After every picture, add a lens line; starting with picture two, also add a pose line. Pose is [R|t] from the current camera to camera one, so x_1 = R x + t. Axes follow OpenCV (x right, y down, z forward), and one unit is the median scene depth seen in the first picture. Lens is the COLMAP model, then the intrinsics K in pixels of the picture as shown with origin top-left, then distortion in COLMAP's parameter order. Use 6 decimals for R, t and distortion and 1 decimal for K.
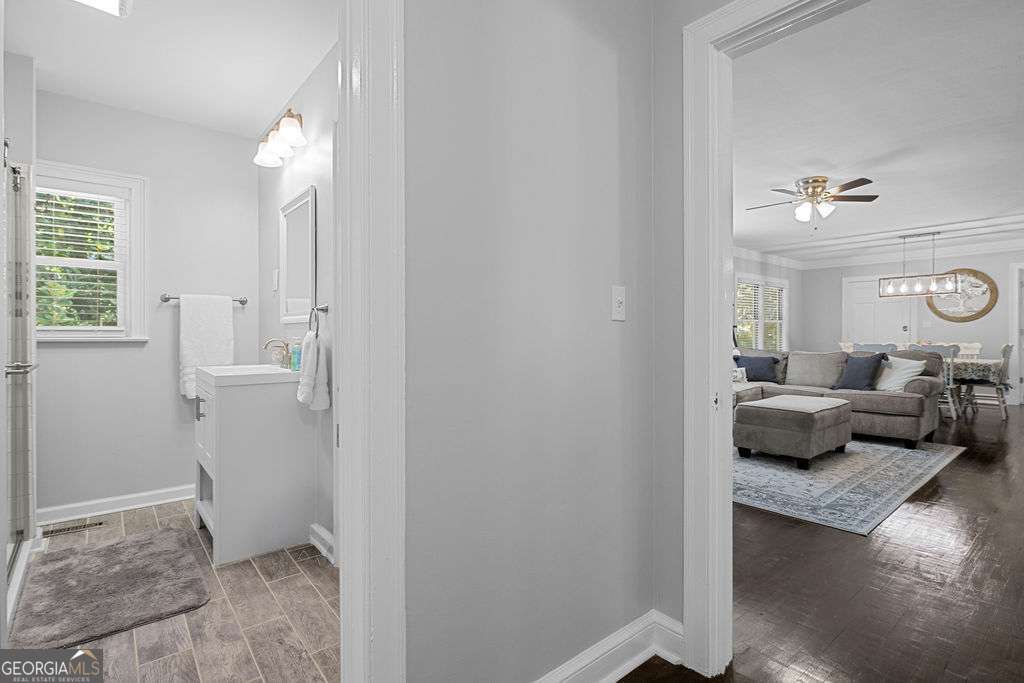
lens RADIAL K [[495.2, 0, 506.8], [0, 495.2, 334.5], [0, 0, 1]] dist [-0.003100, -0.001376]
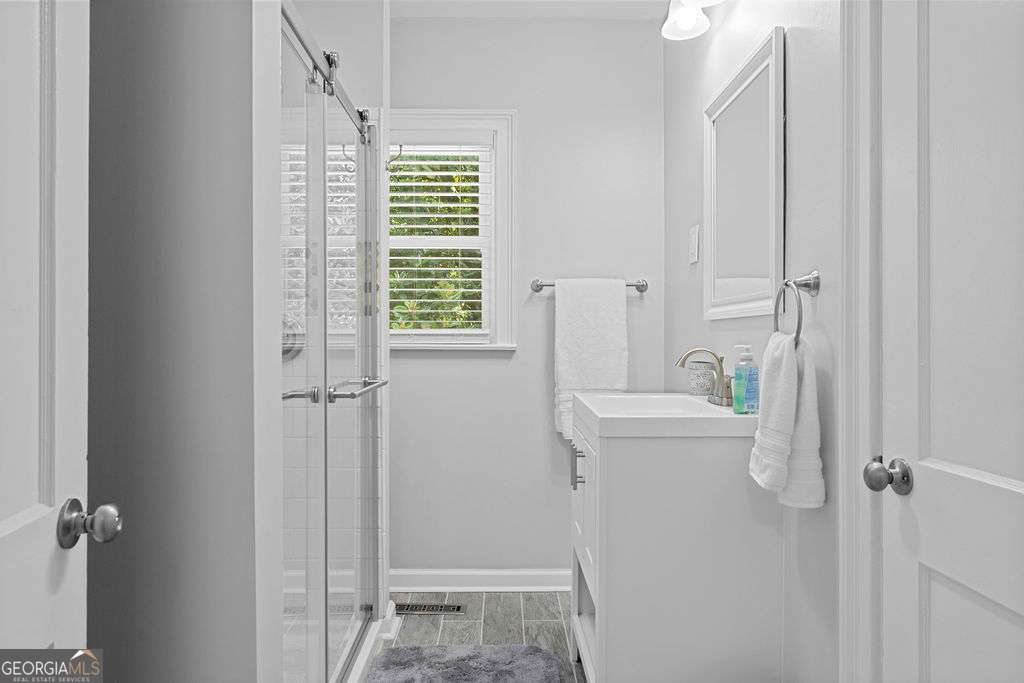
lens RADIAL K [[667.6, 0, 512.0], [0, 667.6, 341.5], [0, 0, 1]] dist [0.002979, 0.000806]
pose [[0.784669, 0.002589, -0.619909, -0.189084], [-0.002838, 0.999996, 0.000583, 0.001245], [0.619908, 0.001302, 0.784673, 0.326451]]
